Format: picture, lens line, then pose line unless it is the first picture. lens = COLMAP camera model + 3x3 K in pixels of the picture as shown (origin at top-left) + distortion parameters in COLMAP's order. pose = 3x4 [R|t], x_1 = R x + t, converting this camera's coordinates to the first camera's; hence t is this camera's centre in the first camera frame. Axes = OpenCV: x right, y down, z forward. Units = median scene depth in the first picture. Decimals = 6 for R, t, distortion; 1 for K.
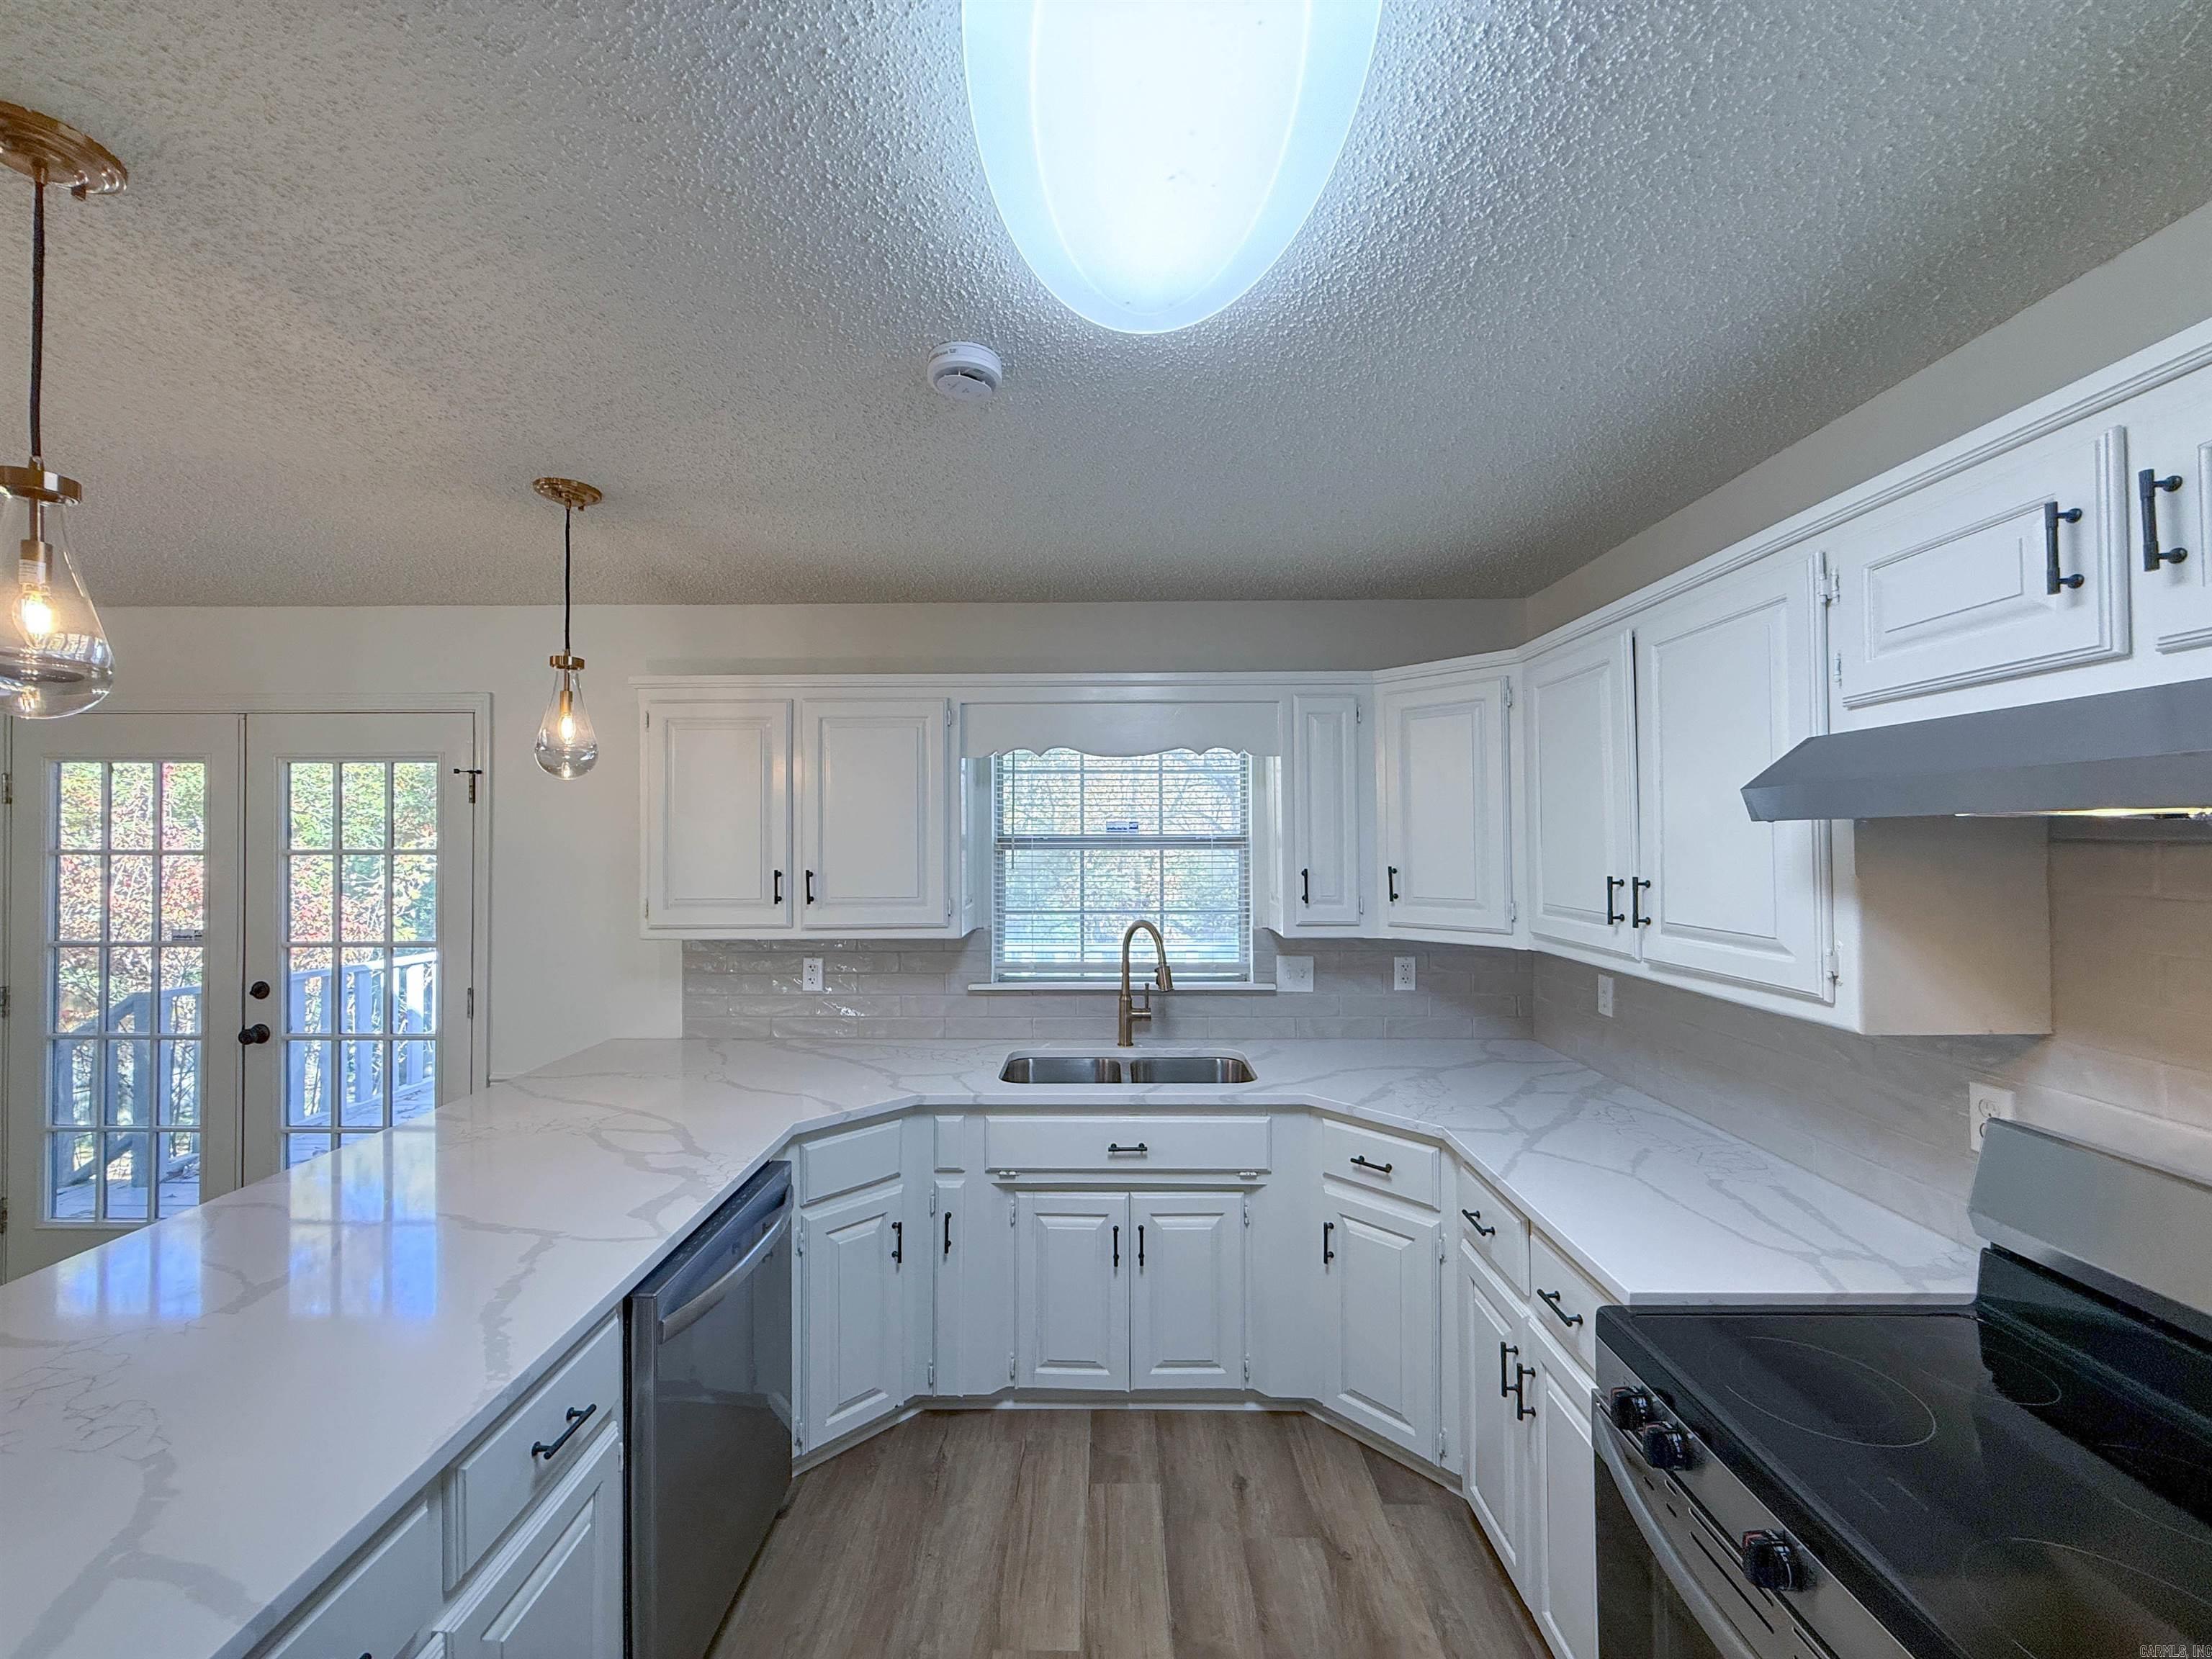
lens RADIAL K [[880.3, 0, 1101.6], [0, 880.3, 825.2], [0, 0, 1]] dist [-0.003268, 0.001069]
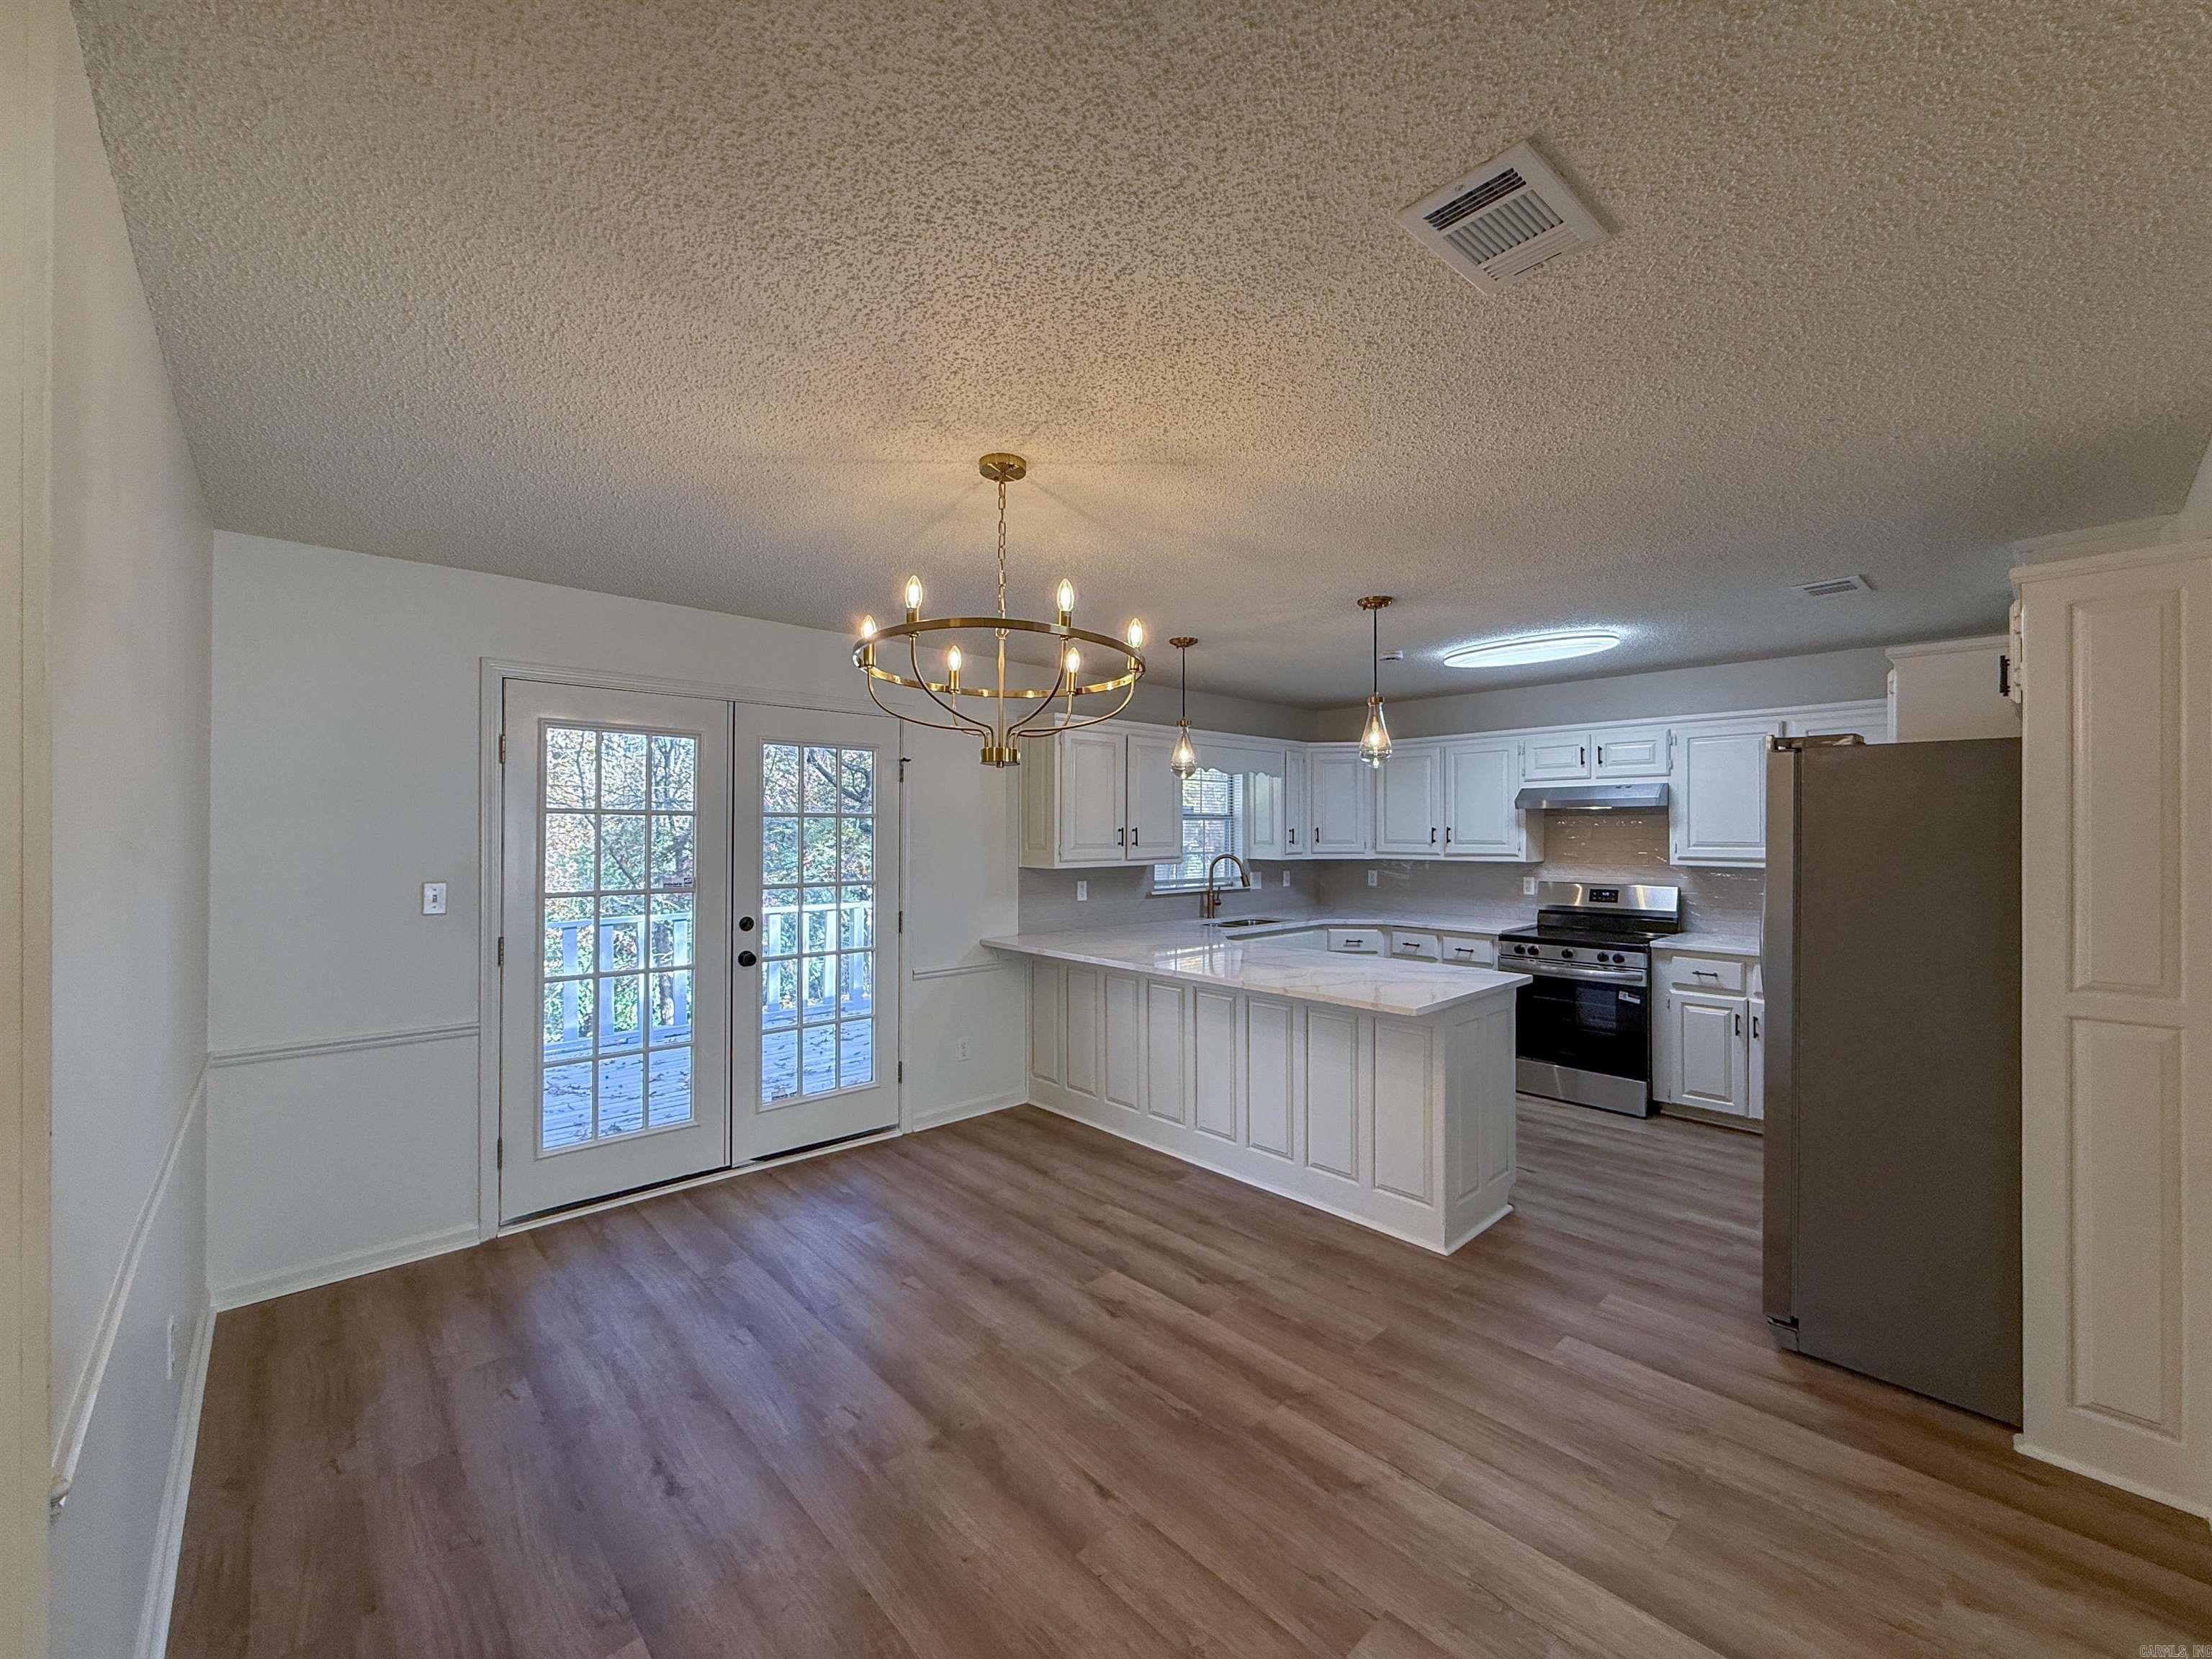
lens RADIAL K [[880.3, 0, 1097.8], [0, 880.3, 827.7], [0, 0, 1]] dist [-0.003268, 0.001069]
pose [[0.728618, 0.006760, 0.684887, -1.614402], [-0.013639, 0.999896, 0.004641, 0.041881], [-0.684784, -0.012723, 0.728635, -0.287886]]
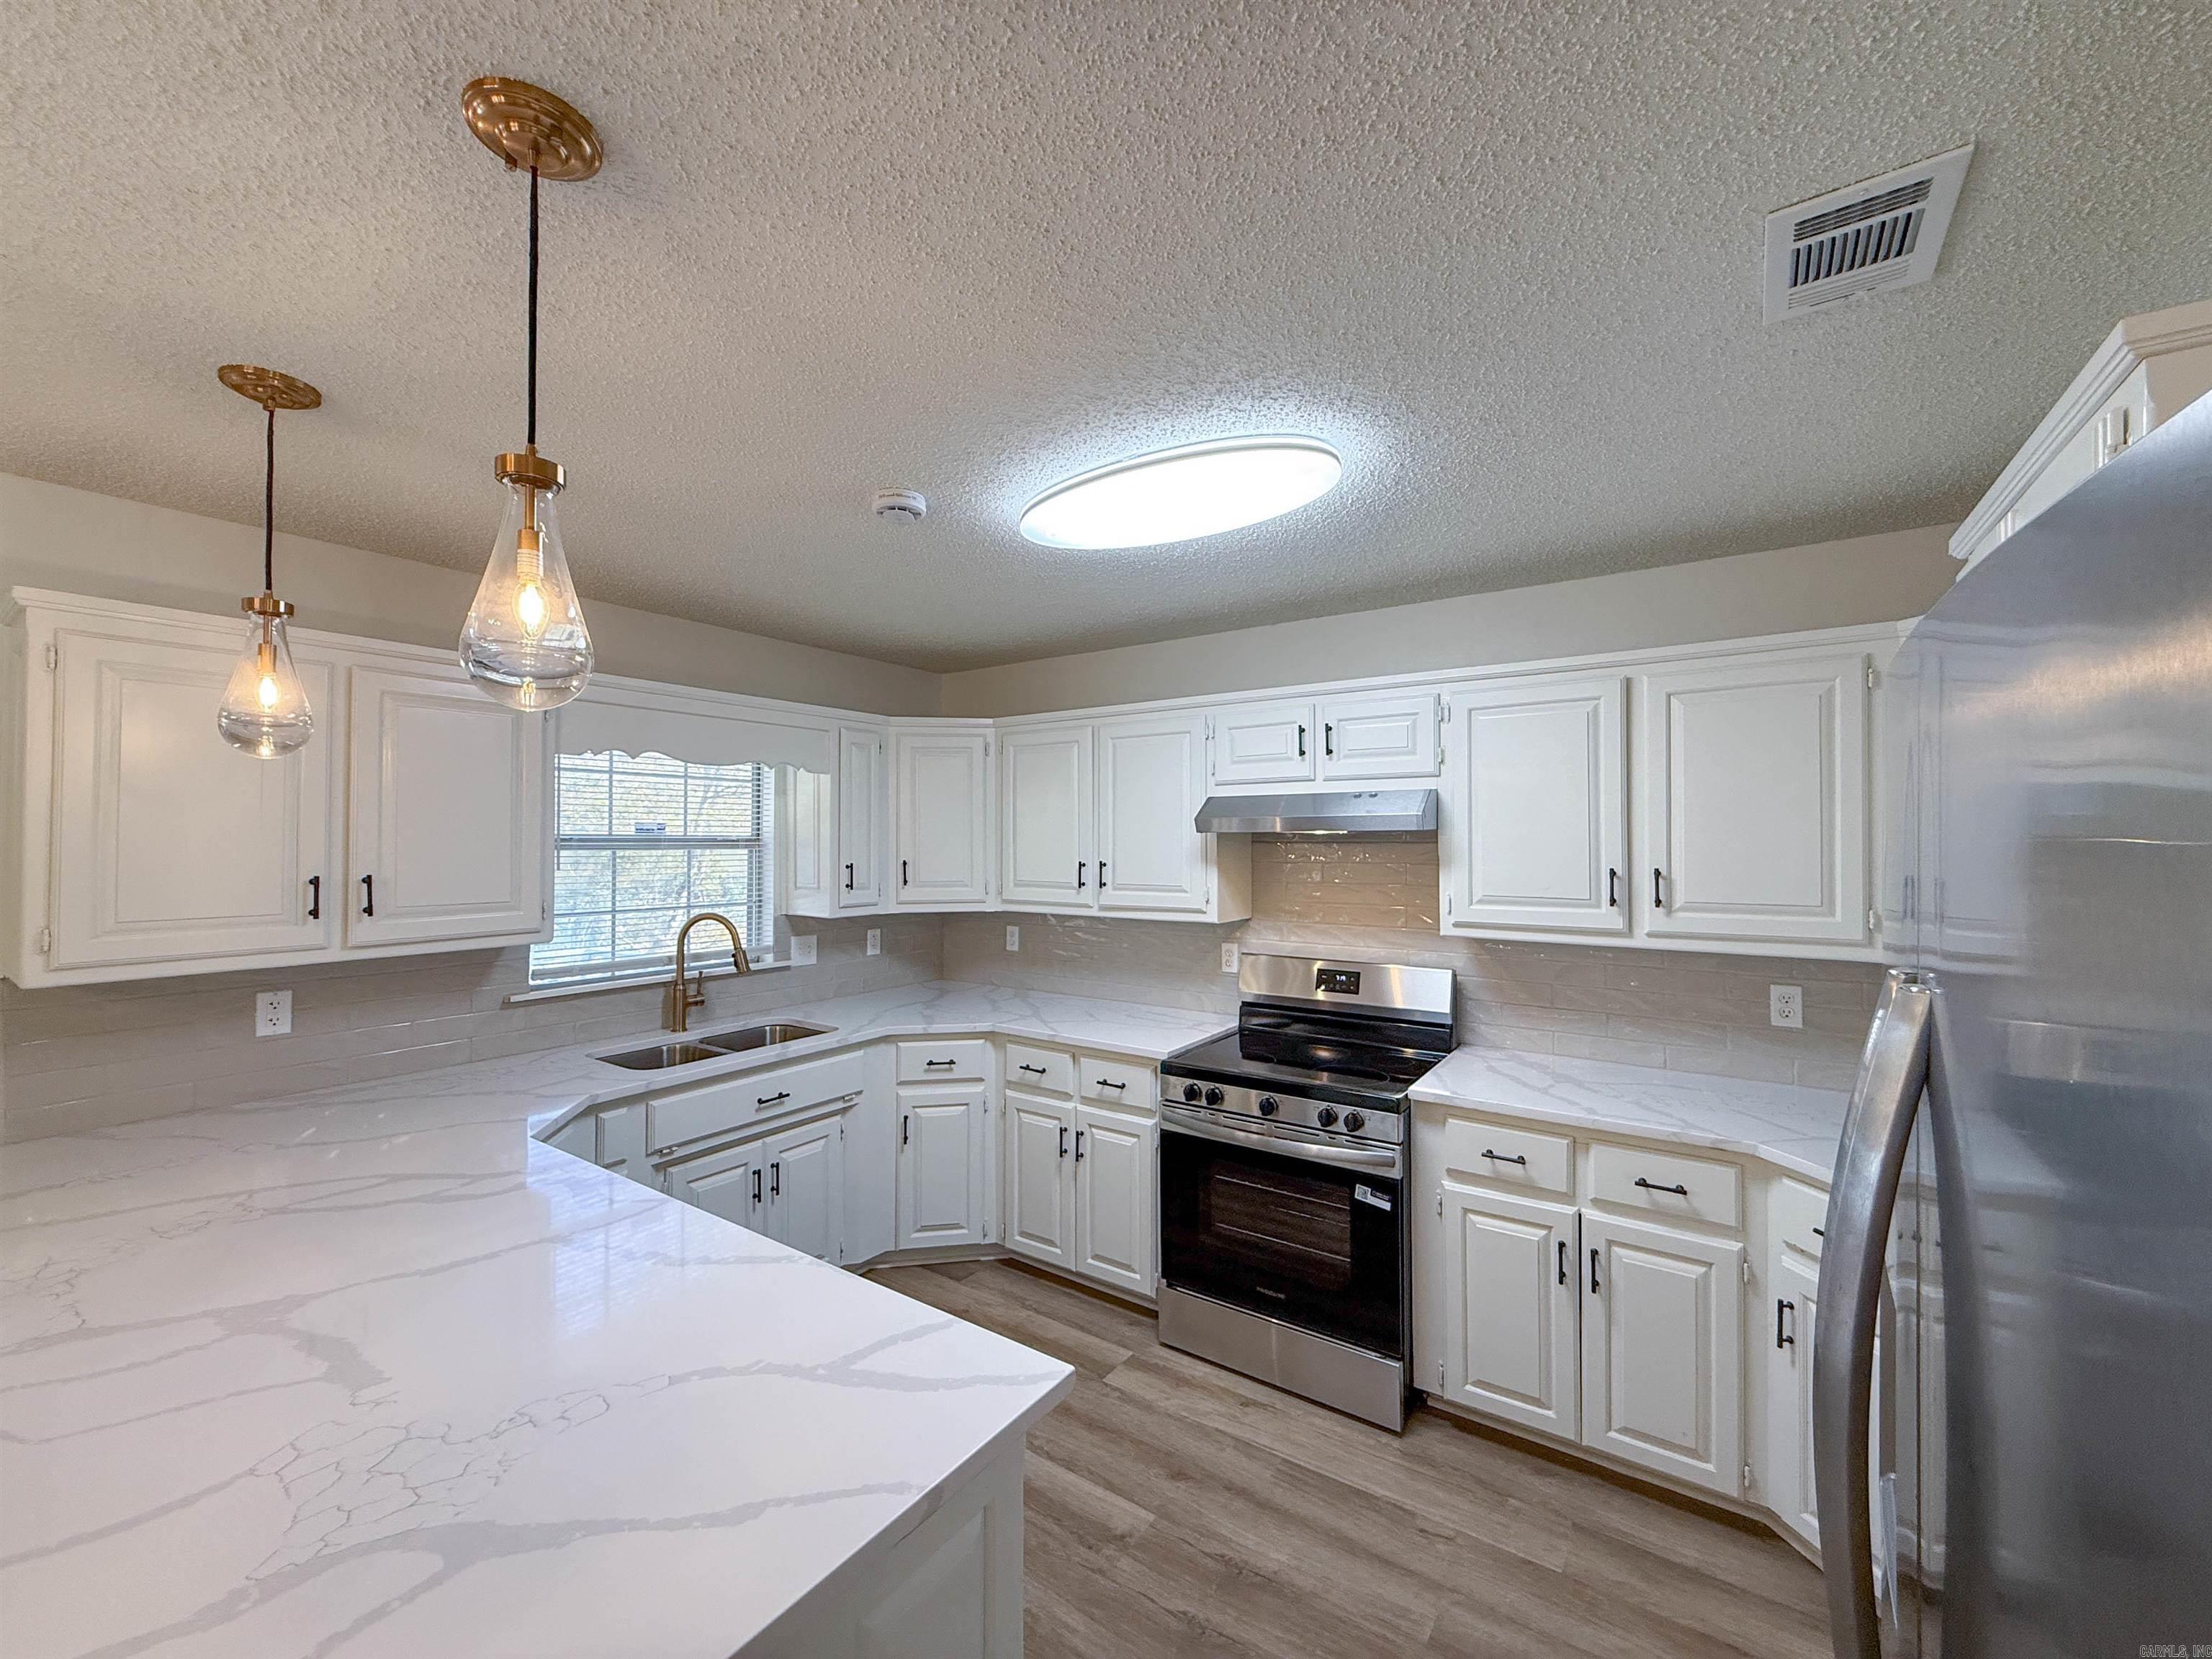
lens RADIAL K [[880.3, 0, 1100.3], [0, 880.3, 829.0], [0, 0, 1]] dist [-0.003268, 0.001069]
pose [[0.561404, 0.015003, 0.827406, -0.613195], [-0.015508, 0.999851, -0.007608, 0.003301], [-0.827397, -0.008560, 0.561552, -0.030196]]
